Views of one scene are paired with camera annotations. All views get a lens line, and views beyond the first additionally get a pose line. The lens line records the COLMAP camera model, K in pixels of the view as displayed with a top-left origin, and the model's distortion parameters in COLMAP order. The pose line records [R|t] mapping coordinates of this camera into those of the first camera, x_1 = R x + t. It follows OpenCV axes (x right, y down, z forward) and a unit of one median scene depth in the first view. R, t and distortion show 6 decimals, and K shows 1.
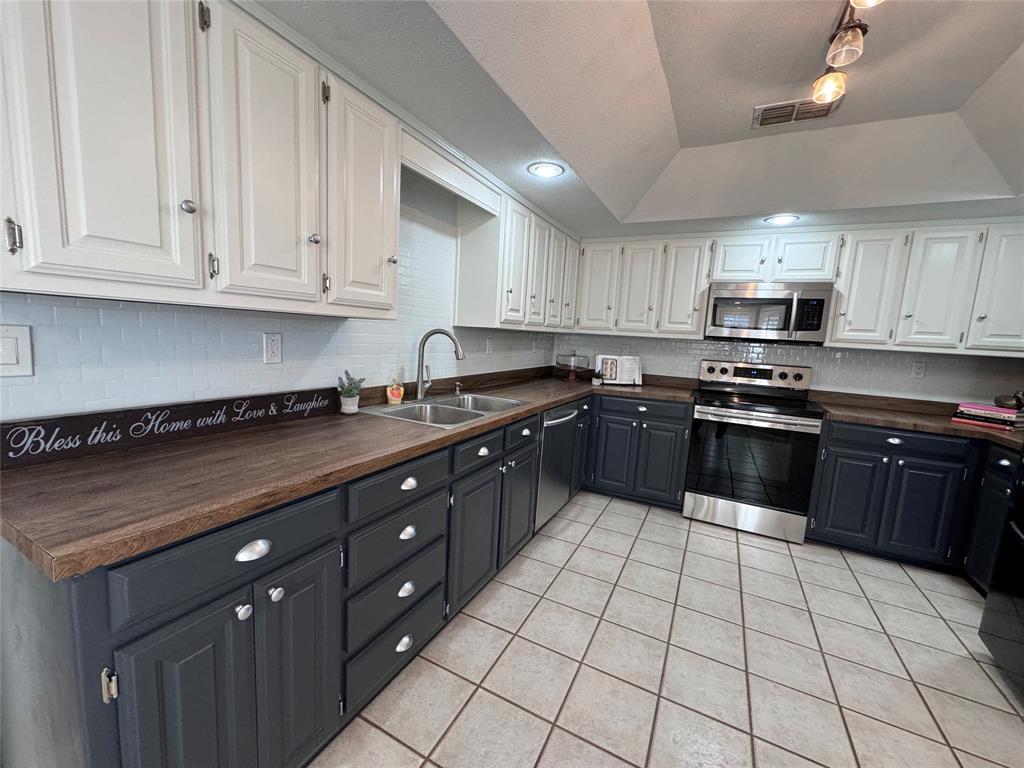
lens RADIAL K [[406.8, 0, 513.5], [0, 406.8, 384.4], [0, 0, 1]] dist [-0.007472, 0.001076]
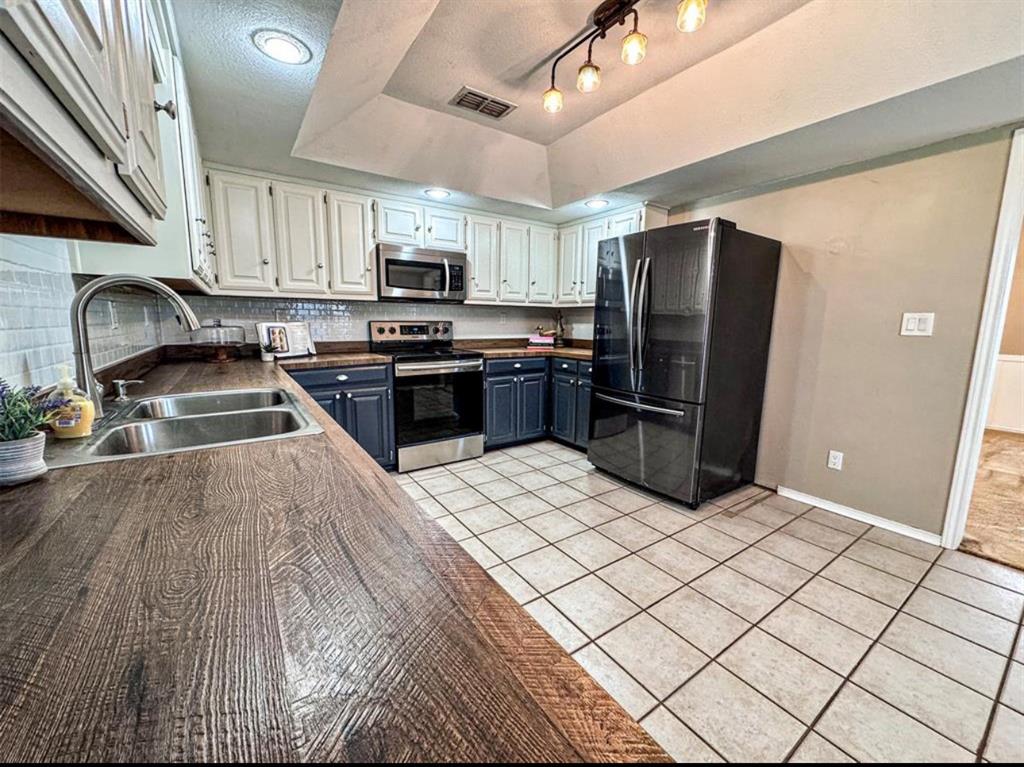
lens RADIAL K [[403.5, 0, 511.9], [0, 403.5, 381.2], [0, 0, 1]] dist [-0.003609, -0.000283]
pose [[0.479078, -0.181658, 0.858769, -0.322398], [0.126978, 0.982403, 0.136974, -0.009275], [-0.868540, 0.043423, 0.493714, 0.262696]]
